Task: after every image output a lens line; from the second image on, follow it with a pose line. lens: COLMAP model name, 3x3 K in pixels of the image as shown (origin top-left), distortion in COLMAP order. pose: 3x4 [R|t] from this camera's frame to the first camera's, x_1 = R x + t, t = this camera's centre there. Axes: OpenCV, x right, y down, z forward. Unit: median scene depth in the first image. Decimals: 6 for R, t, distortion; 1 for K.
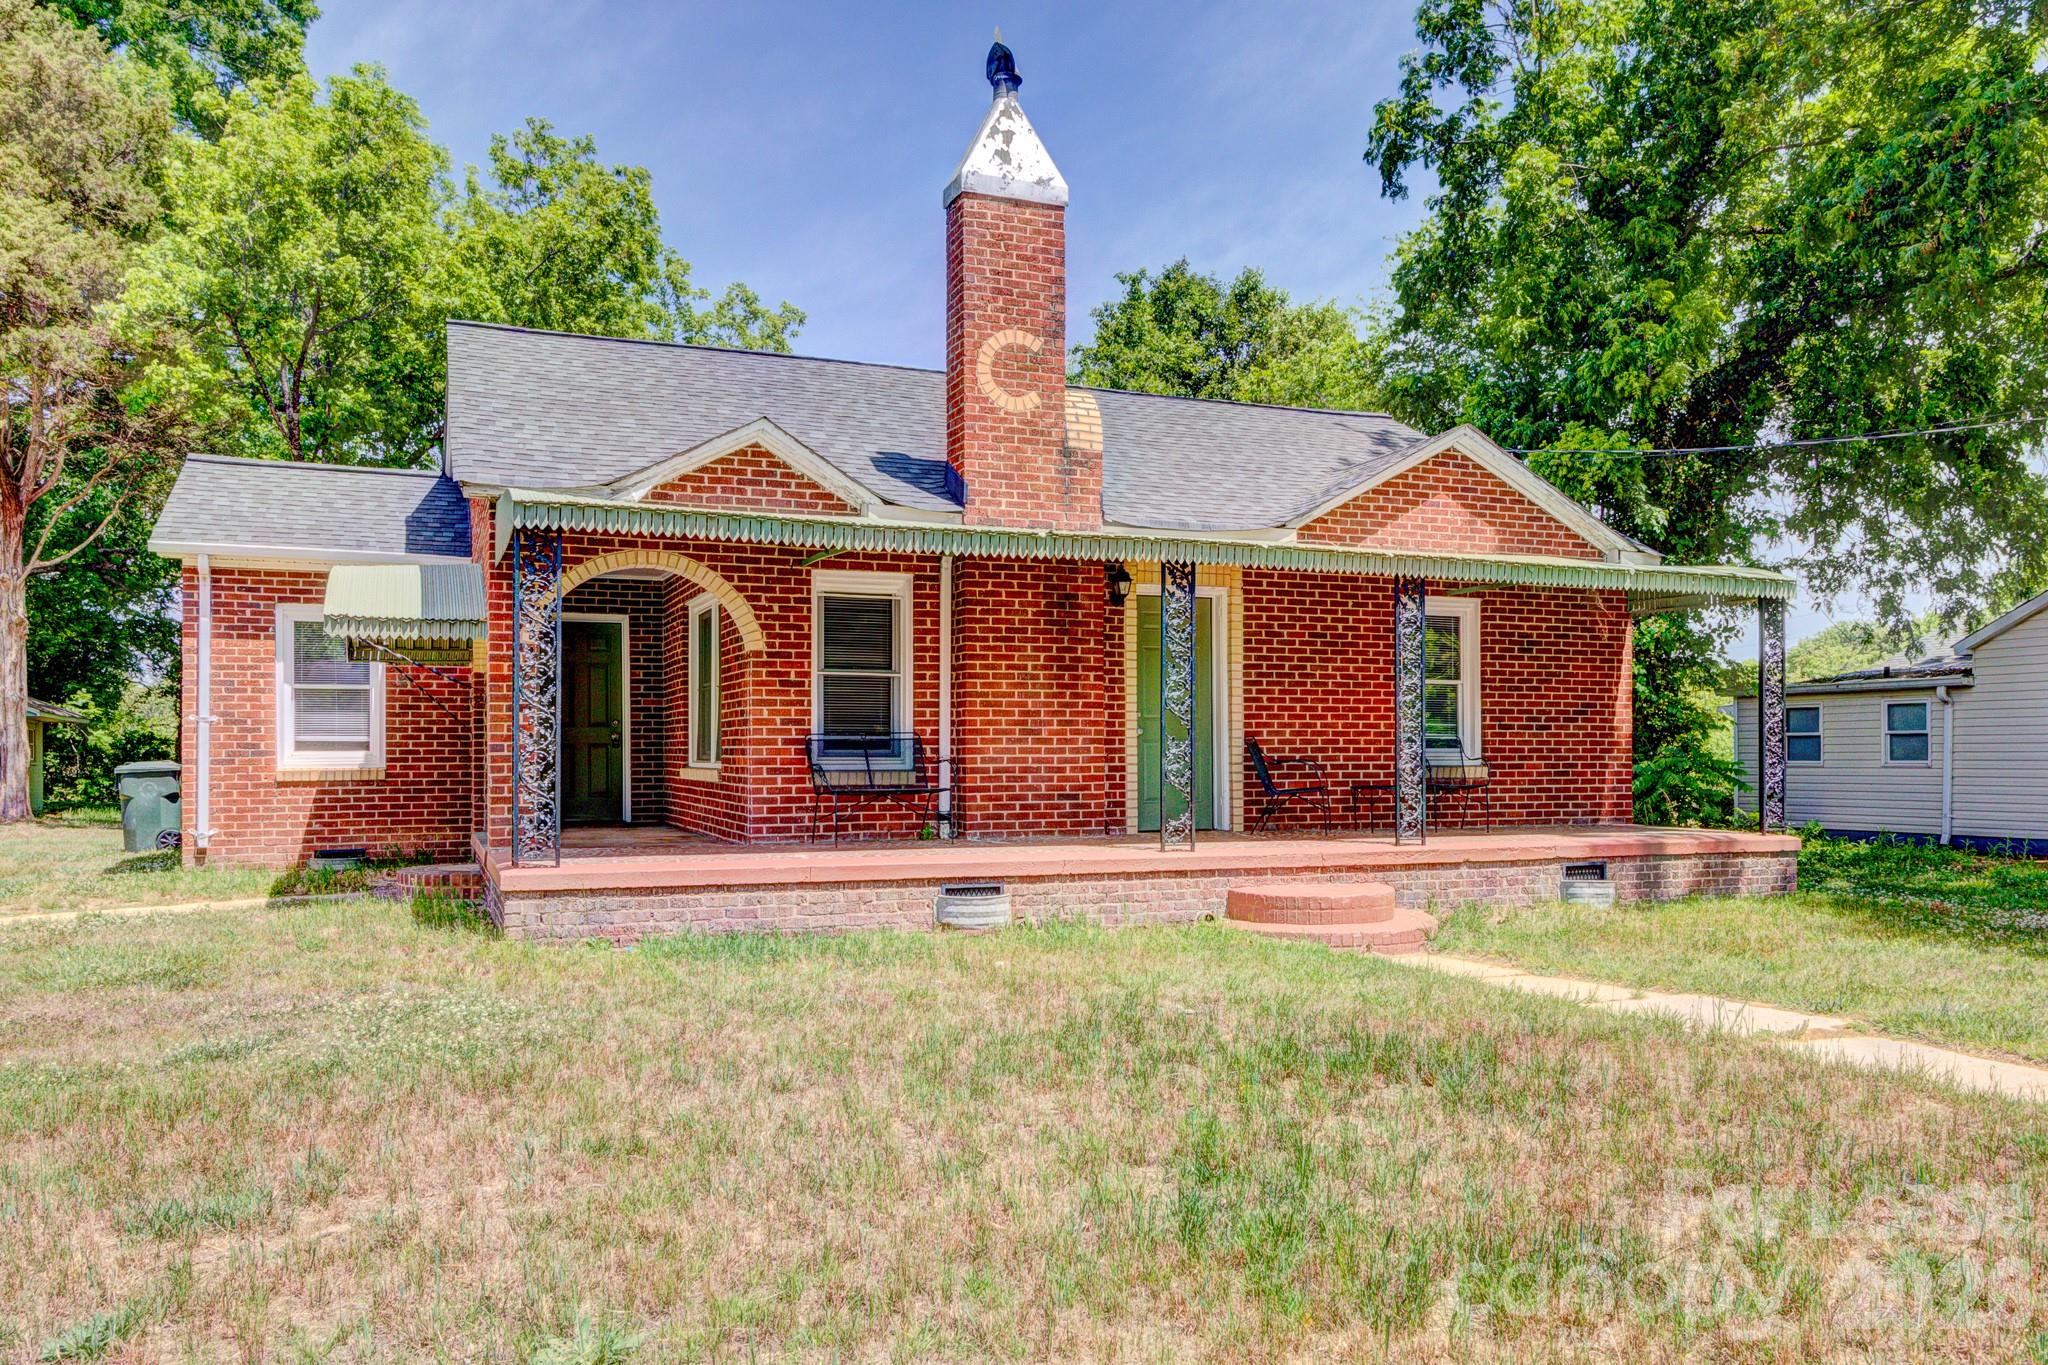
lens RADIAL K [[1477.7, 0, 1025.8], [0, 1477.7, 704.4], [0, 0, 1]] dist [0.000418, 0.000651]
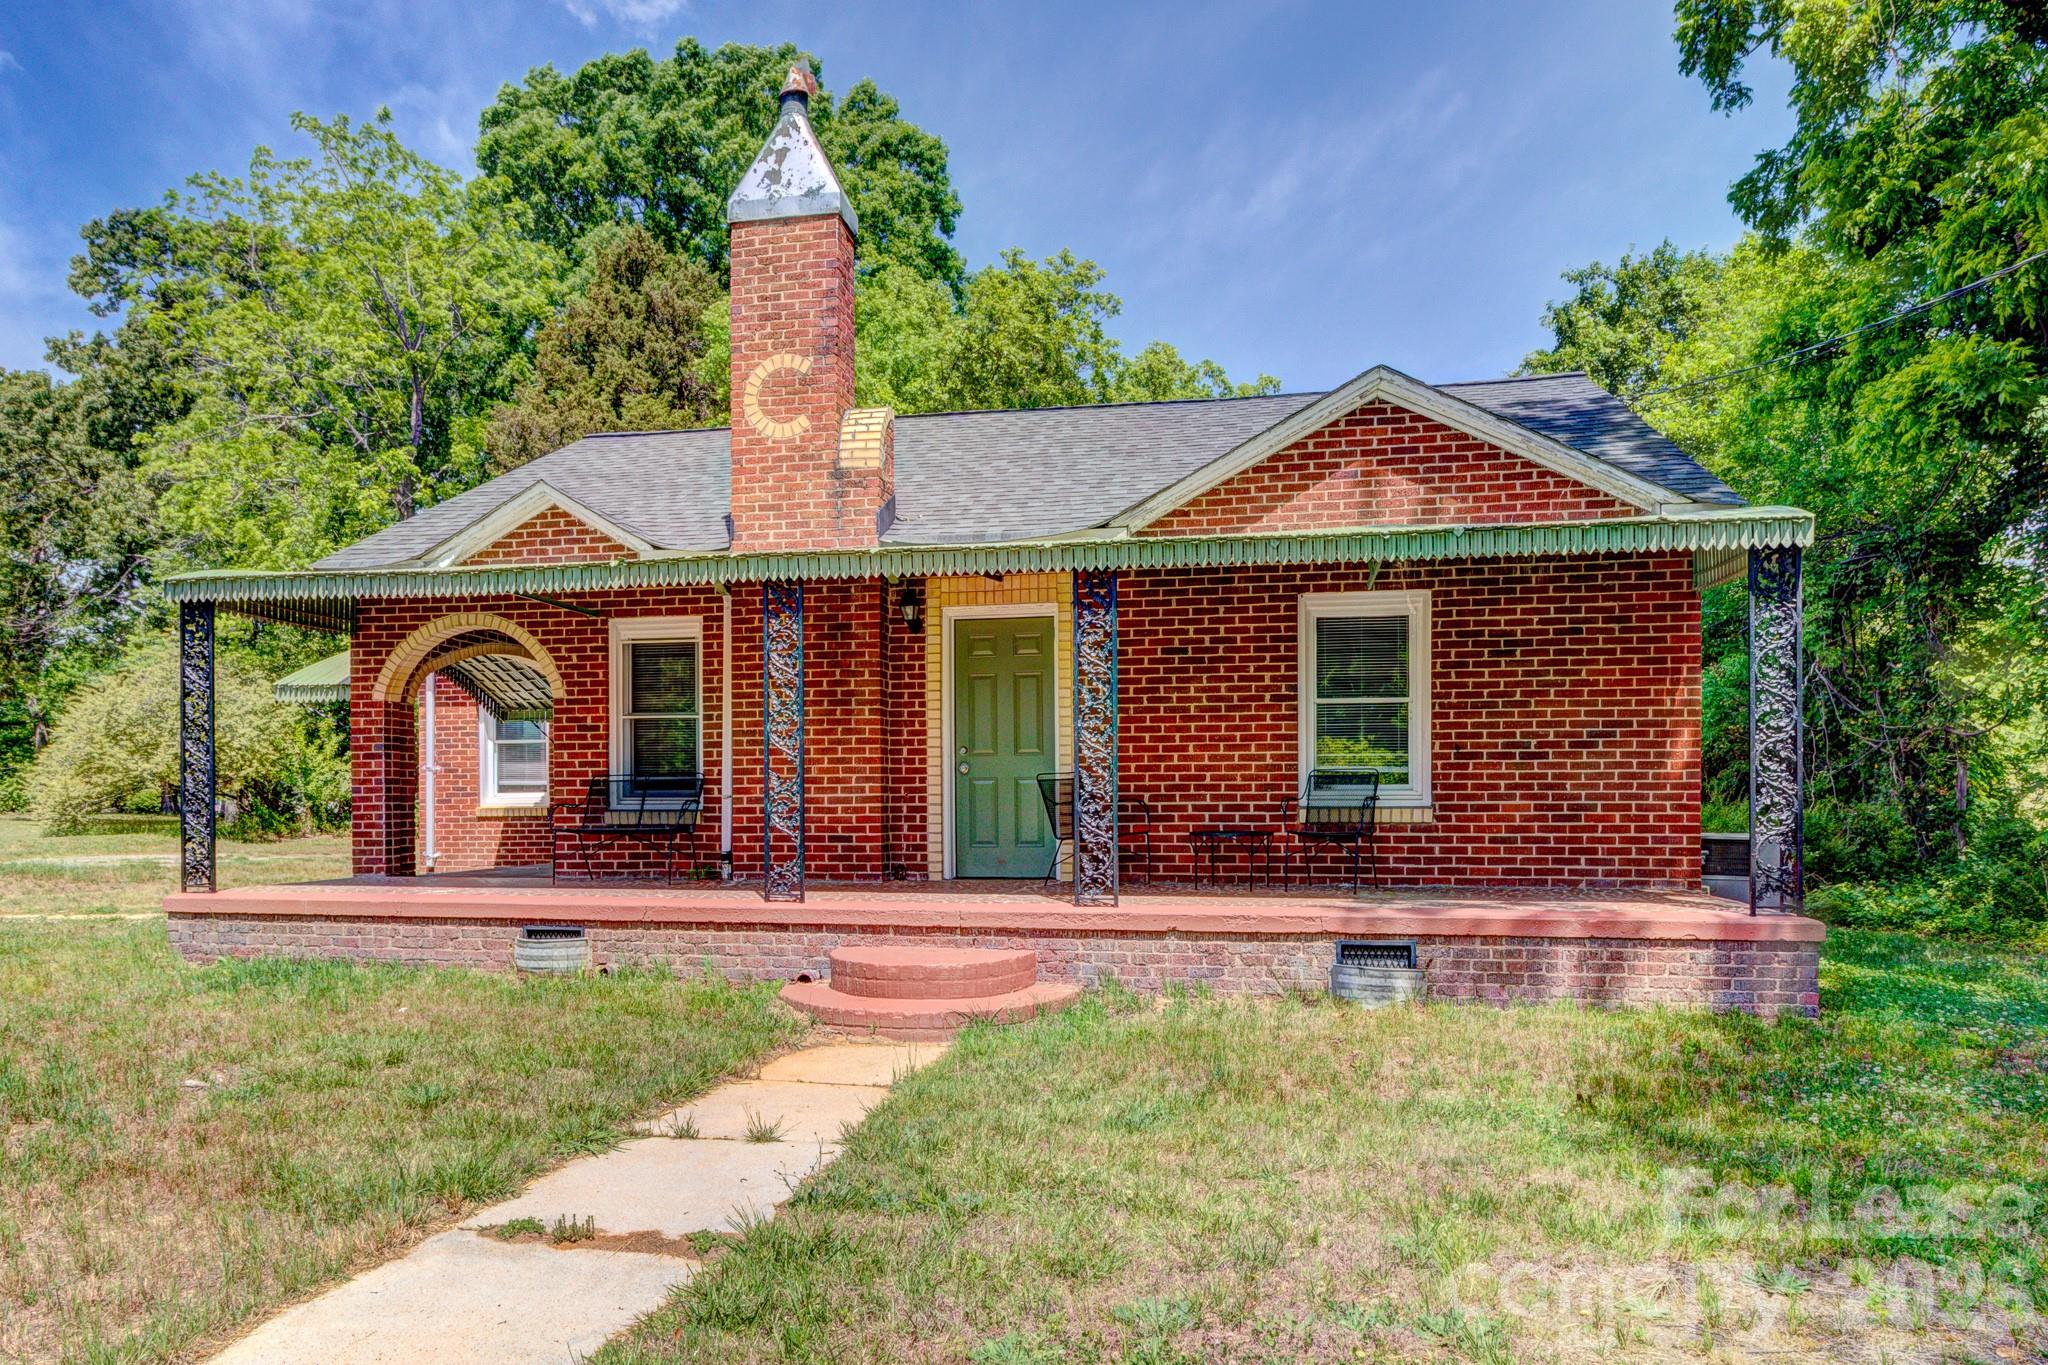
lens RADIAL K [[1284.1, 0, 1022.8], [0, 1284.1, 768.7], [0, 0, 1]] dist [-0.000516, -0.000564]
pose [[0.838698, -0.013410, -0.544432, 0.569585], [0.021396, 0.999736, 0.008336, 0.013229], [0.544177, -0.018640, 0.838764, 0.373111]]
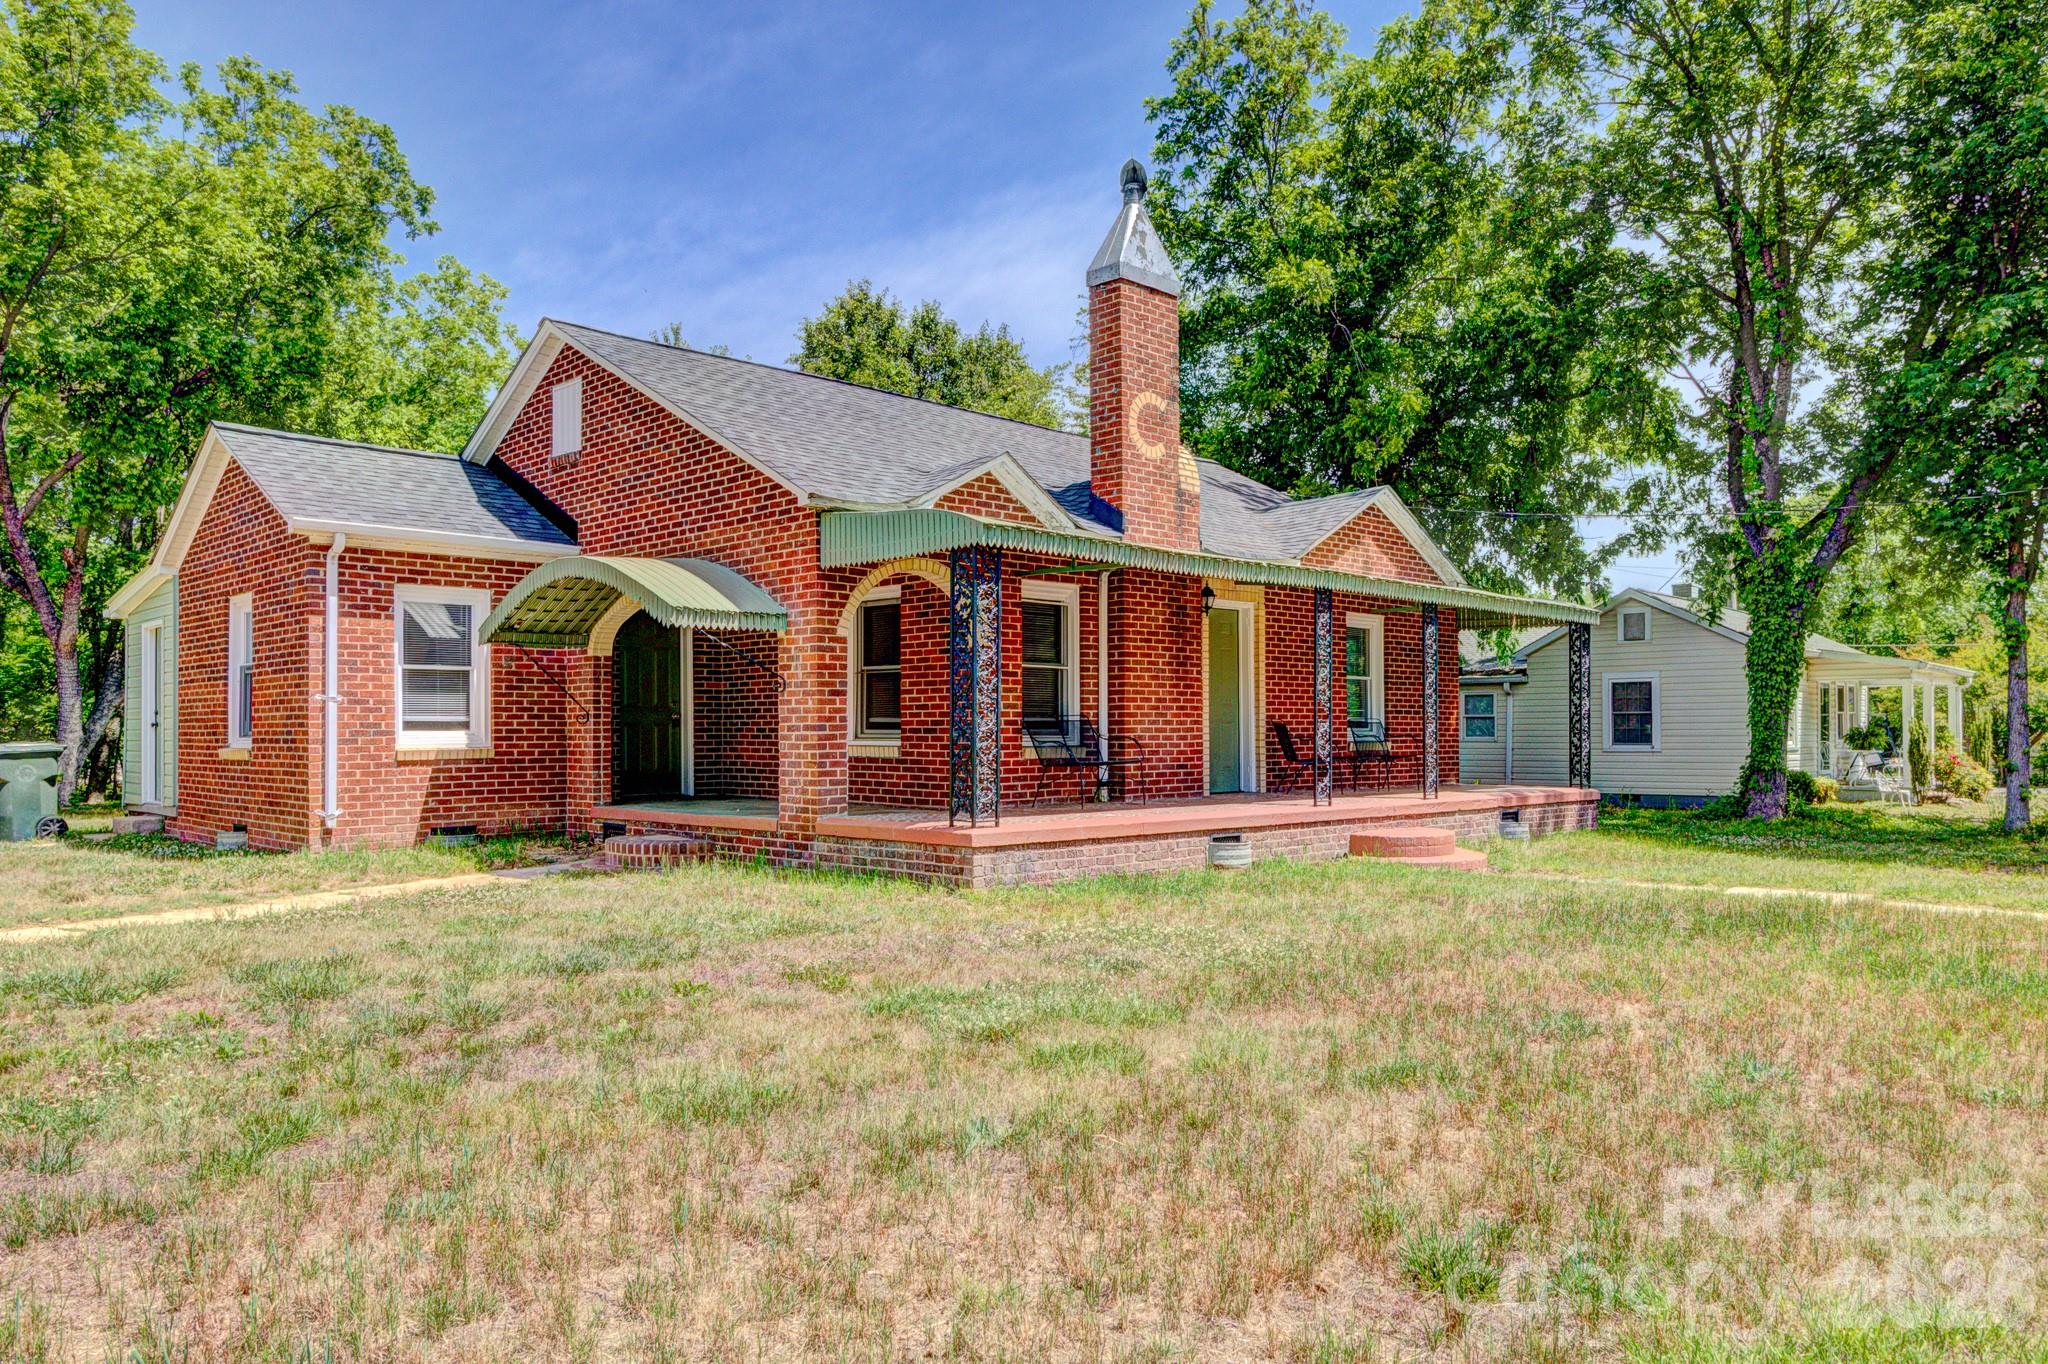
lens RADIAL K [[1397.6, 0, 1024.0], [0, 1397.6, 682.0], [0, 0, 1]] dist [-0.000255, -0.000114]
pose [[0.924604, 0.013046, 0.380705, -0.545598], [-0.012230, 0.999915, -0.004562, -0.002476], [-0.380732, -0.000438, 0.924685, -0.049238]]
